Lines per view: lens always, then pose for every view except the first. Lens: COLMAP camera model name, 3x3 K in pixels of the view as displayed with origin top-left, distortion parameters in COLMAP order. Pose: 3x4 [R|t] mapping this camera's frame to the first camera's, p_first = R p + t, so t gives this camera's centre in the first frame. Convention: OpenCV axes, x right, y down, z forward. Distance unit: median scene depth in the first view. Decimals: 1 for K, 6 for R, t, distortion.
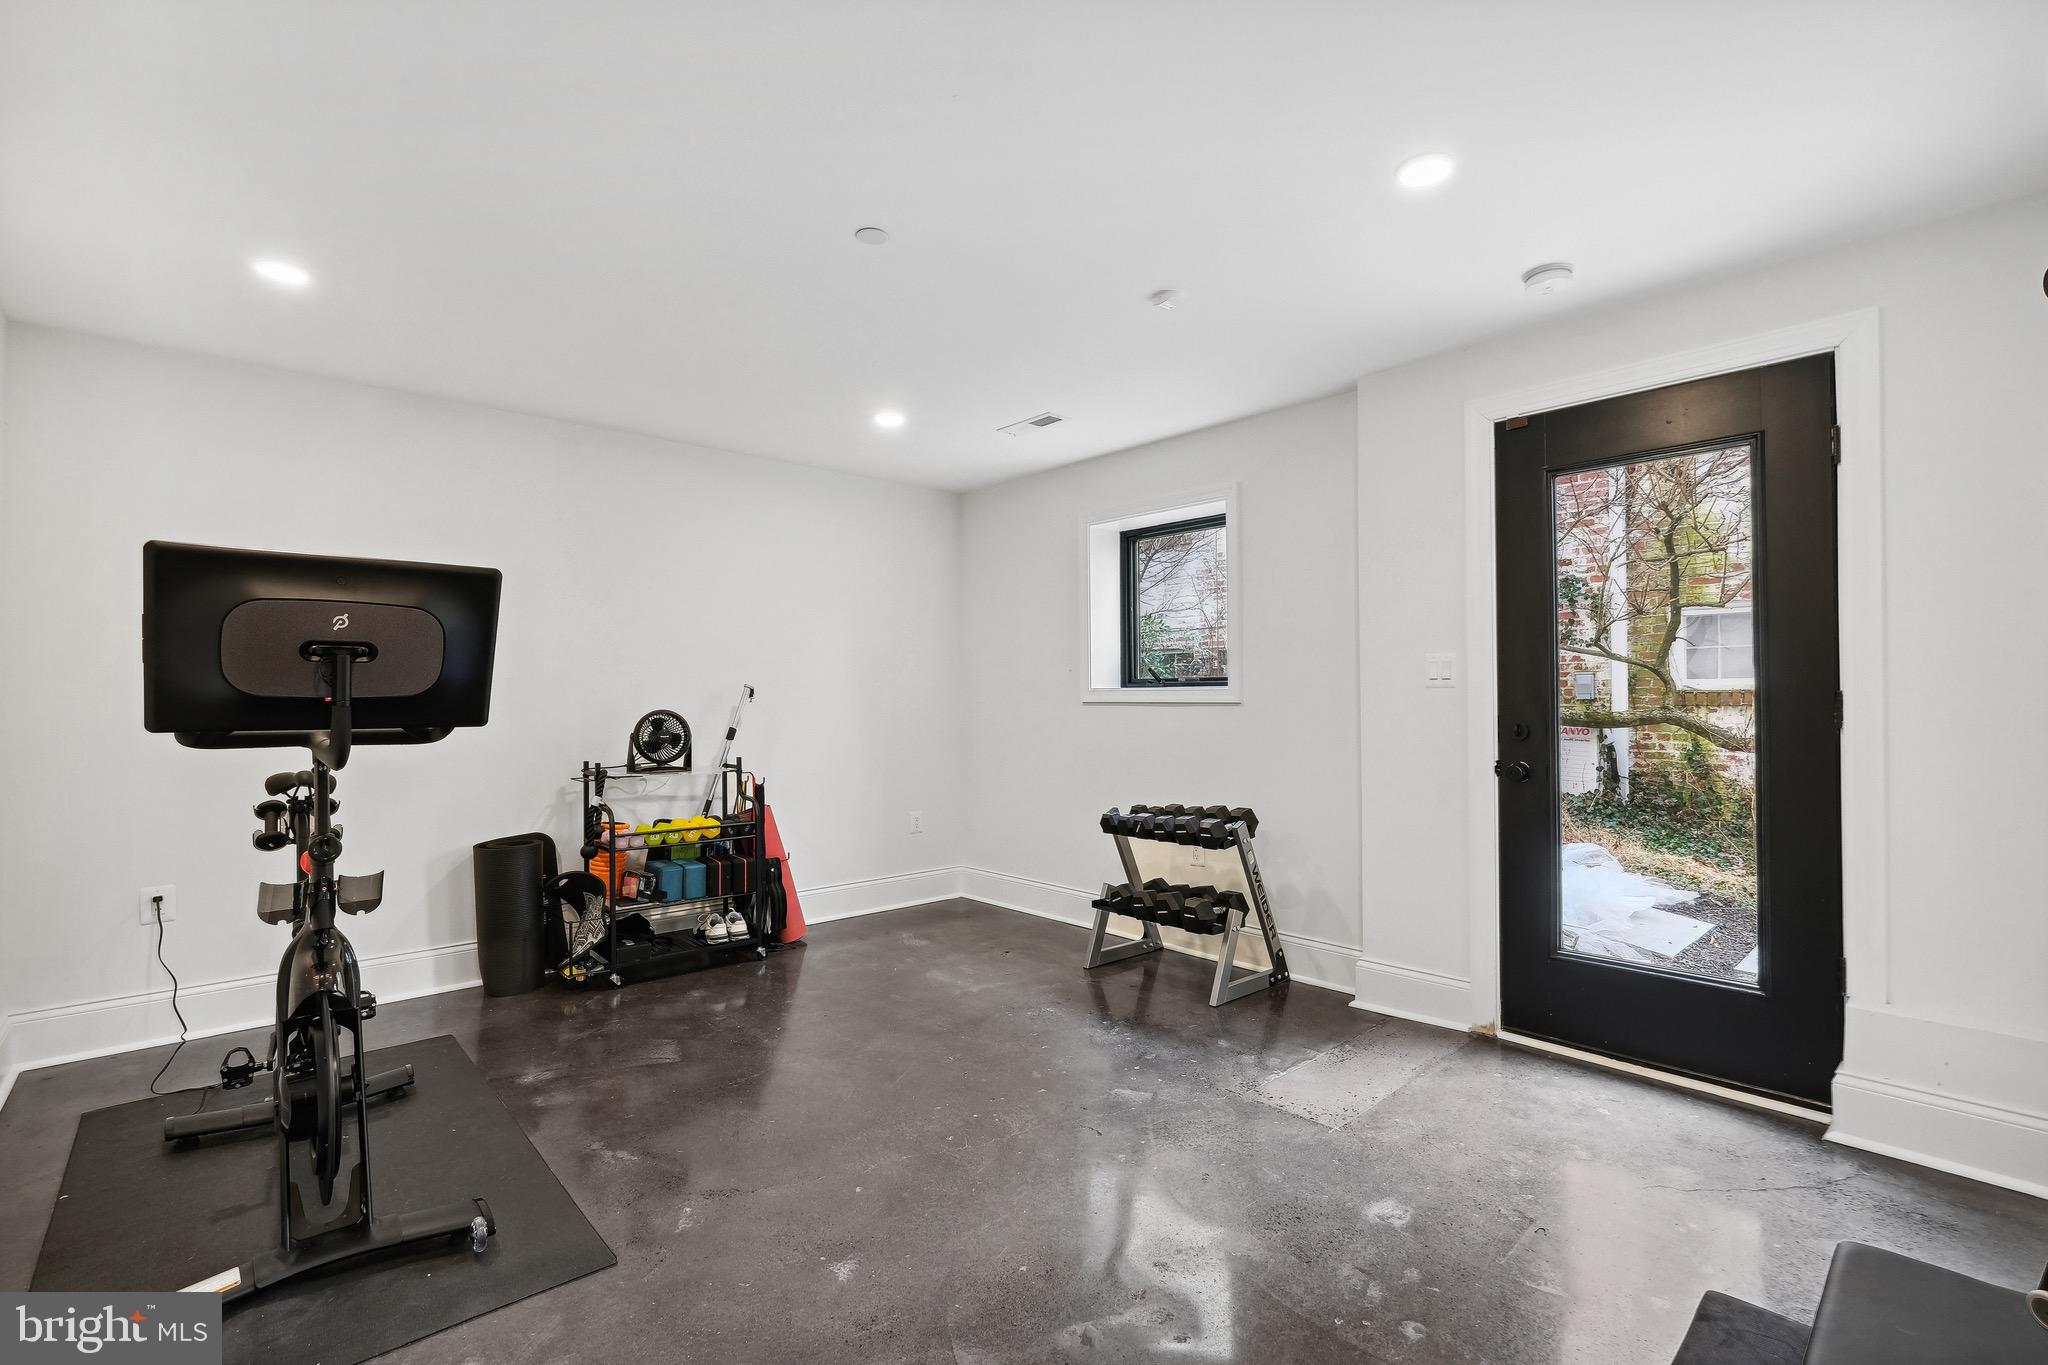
lens RADIAL K [[926.1, 0, 1043.5], [0, 926.1, 688.8], [0, 0, 1]] dist [-0.004132, -0.000279]
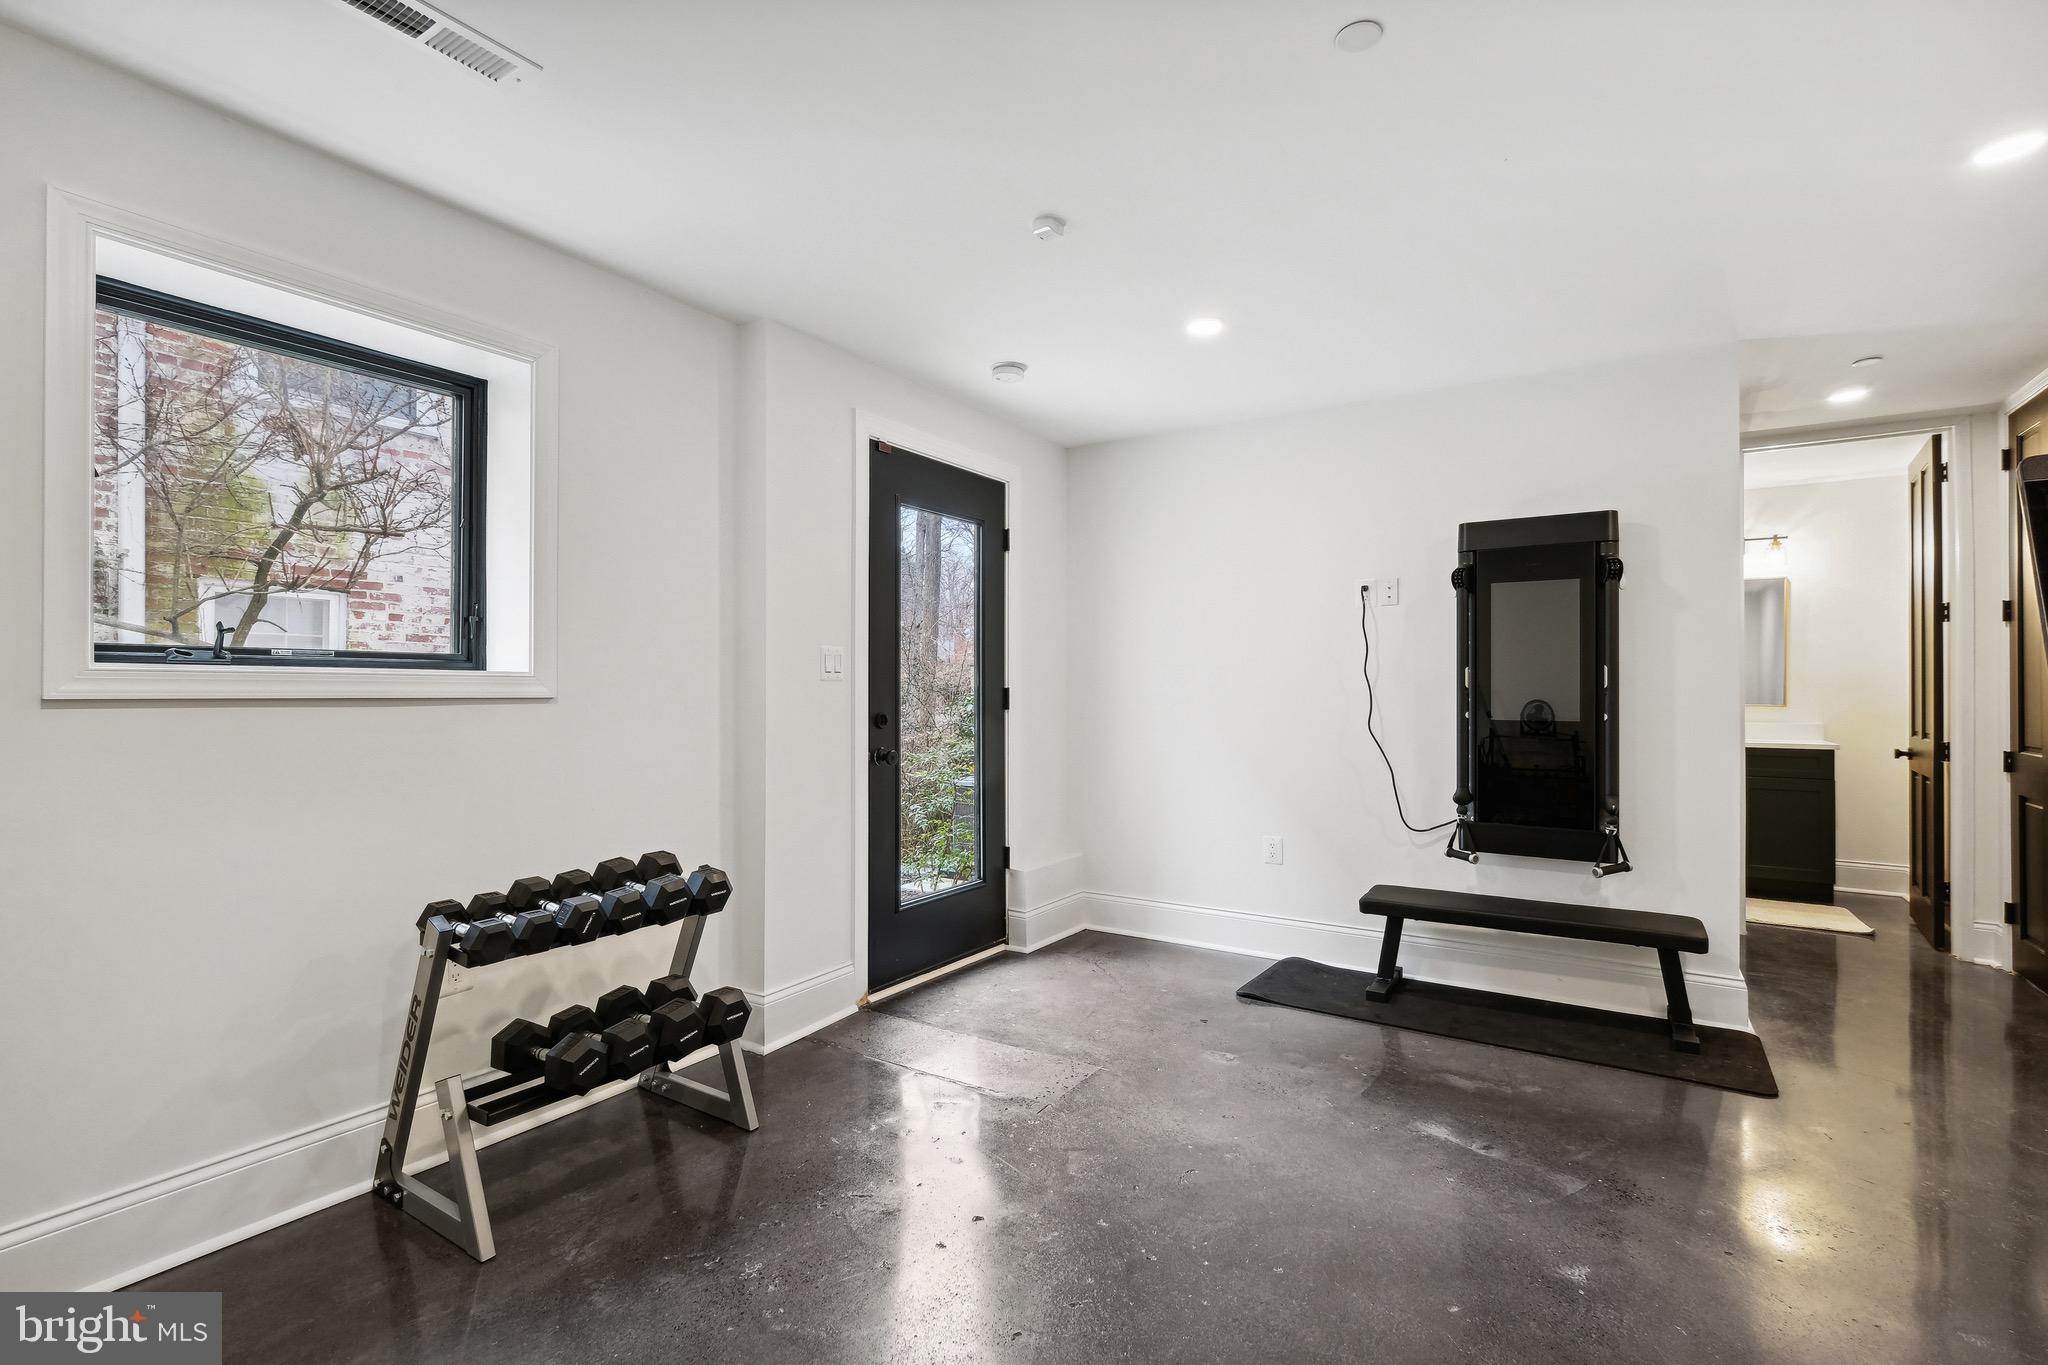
lens RADIAL K [[926.1, 0, 1043.5], [0, 926.1, 688.8], [0, 0, 1]] dist [-0.004132, -0.000279]
pose [[-0.250678, 0.004629, 0.968060, -0.714544], [-0.007245, 0.999952, -0.006658, 0.015091], [-0.968044, -0.008682, -0.250632, 1.254683]]
